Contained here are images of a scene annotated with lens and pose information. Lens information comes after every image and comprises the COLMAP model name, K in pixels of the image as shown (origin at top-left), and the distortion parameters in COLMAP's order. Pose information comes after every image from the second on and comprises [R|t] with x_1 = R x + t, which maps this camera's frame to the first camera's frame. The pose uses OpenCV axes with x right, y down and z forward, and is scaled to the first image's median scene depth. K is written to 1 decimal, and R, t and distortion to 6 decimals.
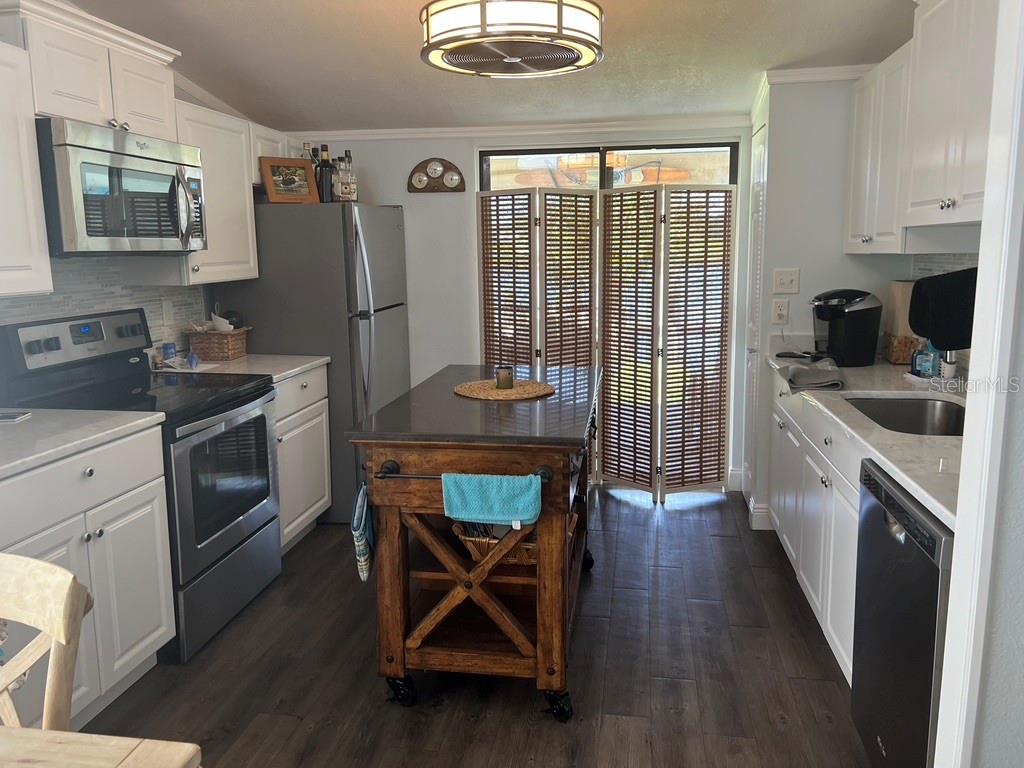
lens RADIAL K [[770.9, 0, 519.2], [0, 770.9, 378.3], [0, 0, 1]] dist [0.062789, -0.075853]
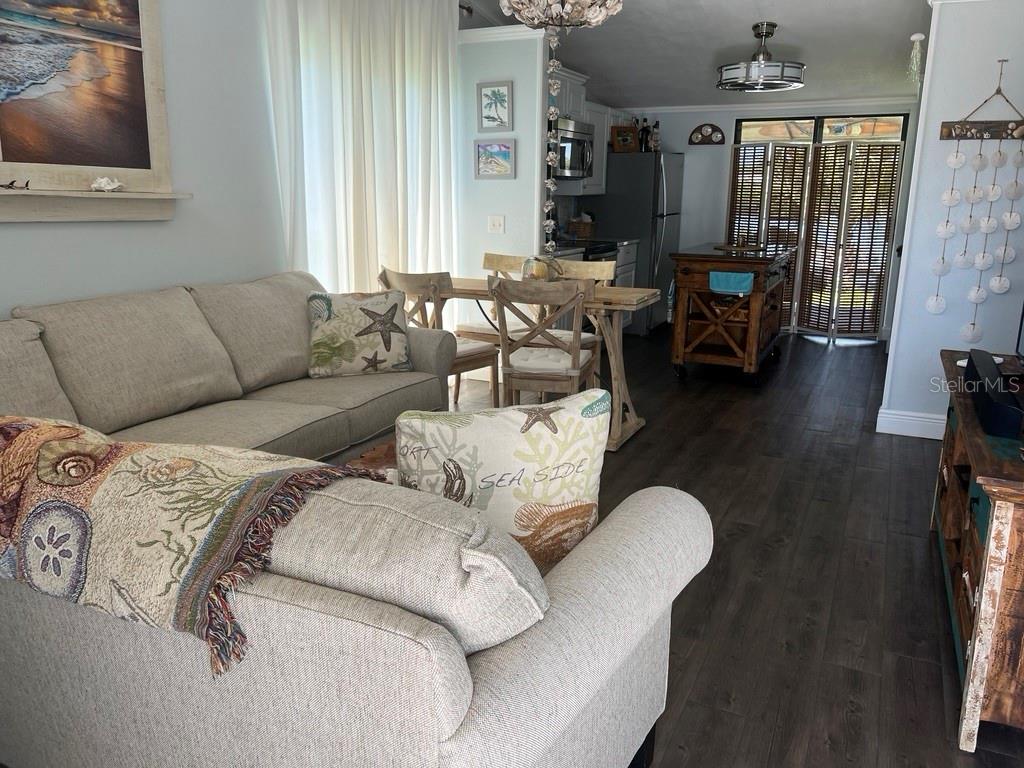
lens RADIAL K [[770.9, 0, 519.2], [0, 770.9, 378.3], [0, 0, 1]] dist [0.062789, -0.075853]
pose [[0.956931, 0.089105, -0.276304, 0.013392], [-0.070284, 0.994527, 0.077305, 0.168311], [0.281680, -0.054556, 0.957956, -0.793118]]
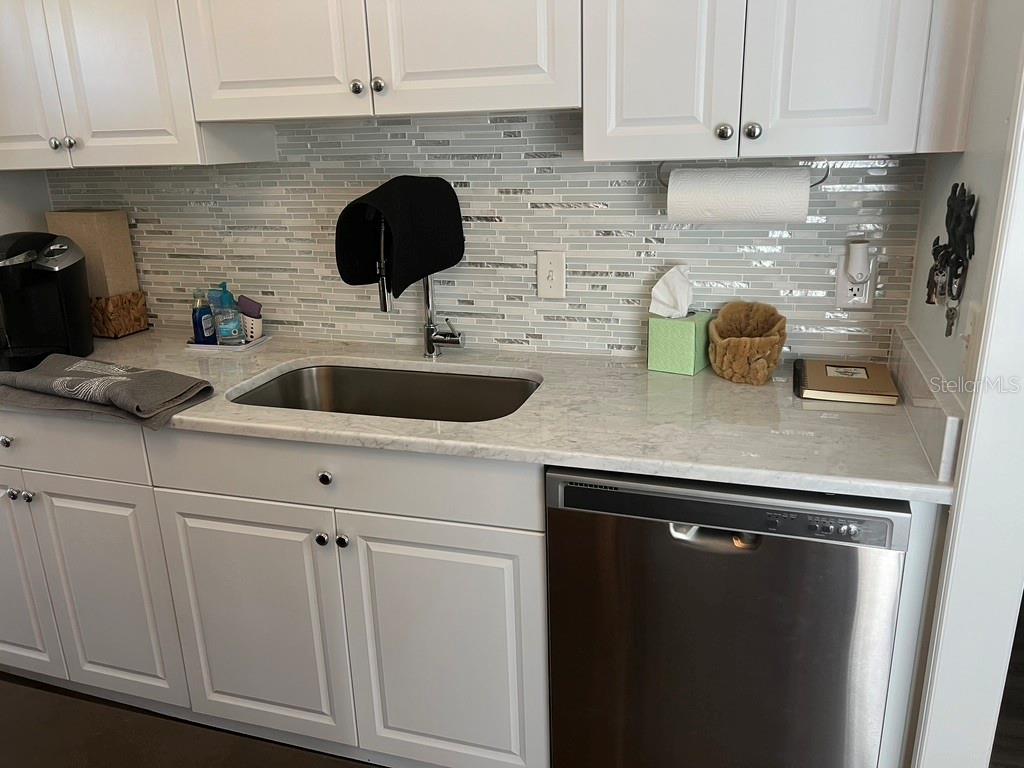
lens RADIAL K [[770.9, 0, 519.2], [0, 770.9, 378.3], [0, 0, 1]] dist [0.062789, -0.075853]
pose [[0.159755, -0.281972, 0.946029, -0.111179], [0.181559, 0.950381, 0.252610, -0.102020], [-0.970317, 0.131405, 0.203023, 0.606407]]
